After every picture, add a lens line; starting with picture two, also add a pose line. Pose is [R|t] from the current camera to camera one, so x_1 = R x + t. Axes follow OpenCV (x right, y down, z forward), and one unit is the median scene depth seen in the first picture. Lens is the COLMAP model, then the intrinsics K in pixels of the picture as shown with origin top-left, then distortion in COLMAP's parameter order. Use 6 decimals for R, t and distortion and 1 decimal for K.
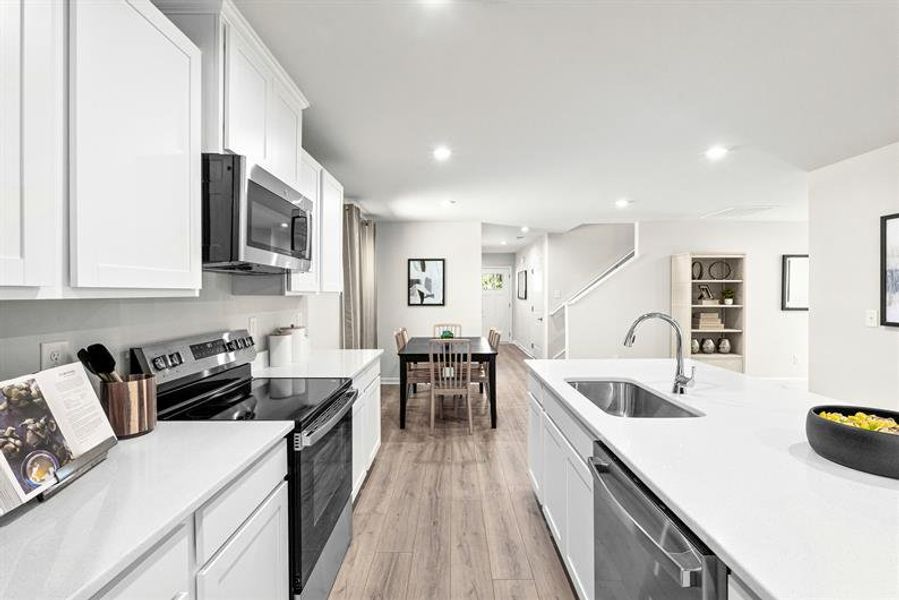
lens RADIAL K [[412.8, 0, 447.6], [0, 412.8, 297.9], [0, 0, 1]] dist [-0.006497, 0.000137]
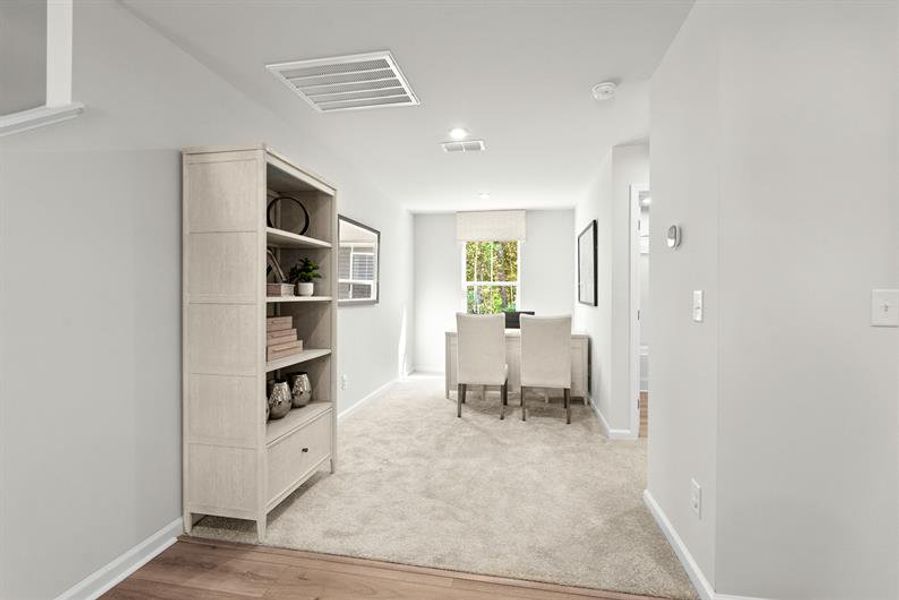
lens RADIAL K [[412.8, 0, 449.4], [0, 412.8, 297.2], [0, 0, 1]] dist [-0.006497, 0.000137]
pose [[0.190270, -0.006982, 0.981707, 0.269308], [0.003771, 0.999973, 0.006381, 0.015447], [-0.981725, 0.002488, 0.190291, 0.762011]]
